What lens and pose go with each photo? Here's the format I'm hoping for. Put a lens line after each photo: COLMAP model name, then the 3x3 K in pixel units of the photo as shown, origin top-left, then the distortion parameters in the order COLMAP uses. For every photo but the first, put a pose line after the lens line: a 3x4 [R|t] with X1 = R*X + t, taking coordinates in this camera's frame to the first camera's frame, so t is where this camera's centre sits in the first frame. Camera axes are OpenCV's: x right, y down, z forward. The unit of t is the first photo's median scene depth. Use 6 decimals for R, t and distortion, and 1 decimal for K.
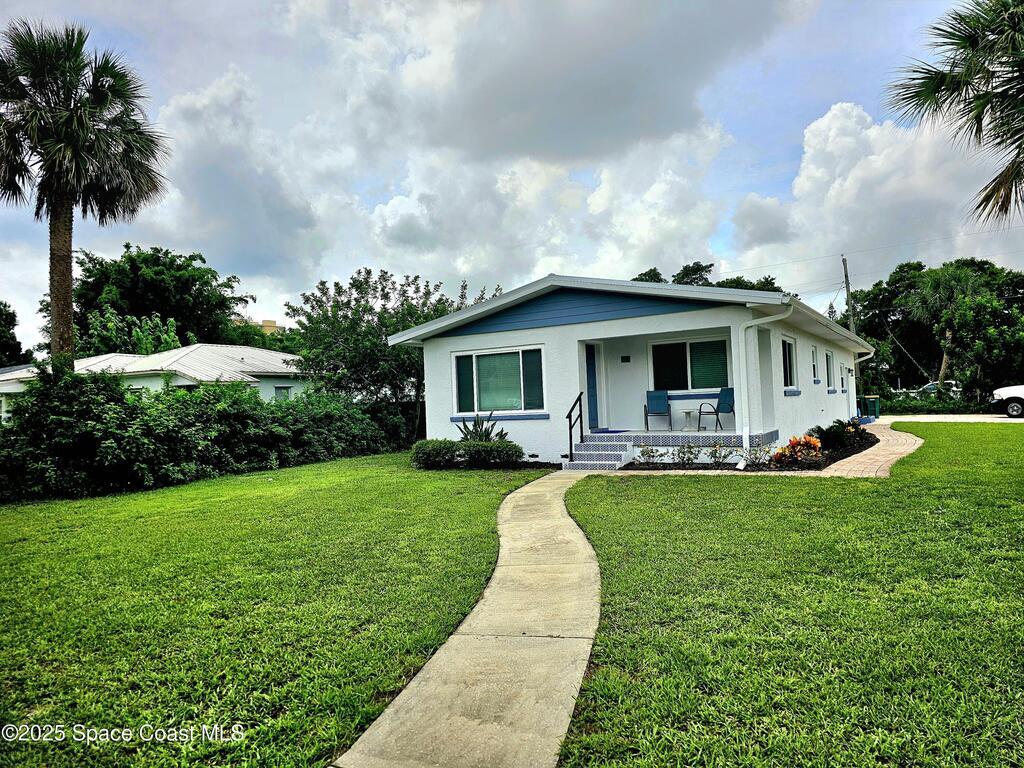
lens RADIAL K [[900.1, 0, 512.0], [0, 900.1, 384.0], [0, 0, 1]] dist [0.099131, -0.155773]
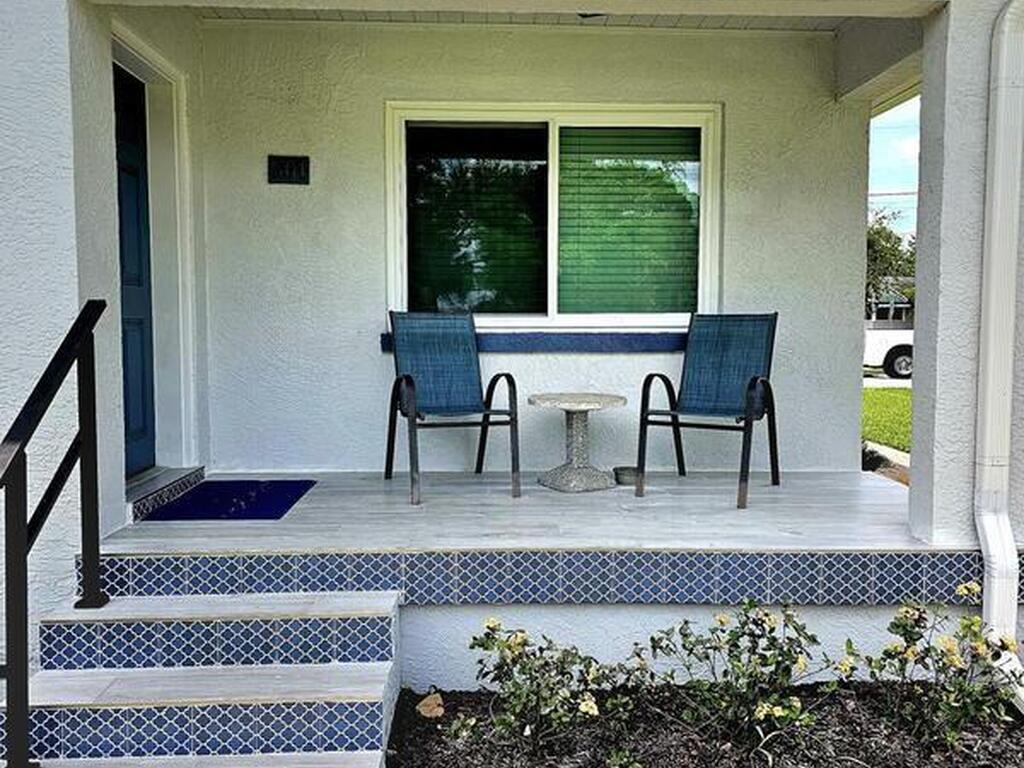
lens RADIAL K [[900.1, 0, 512.0], [0, 900.1, 384.0], [0, 0, 1]] dist [0.099131, -0.155773]
pose [[0.847896, 0.001333, 0.530162, 0.052887], [-0.048573, 0.995986, 0.075180, 0.007358], [-0.527933, -0.089496, 0.844557, 0.808499]]
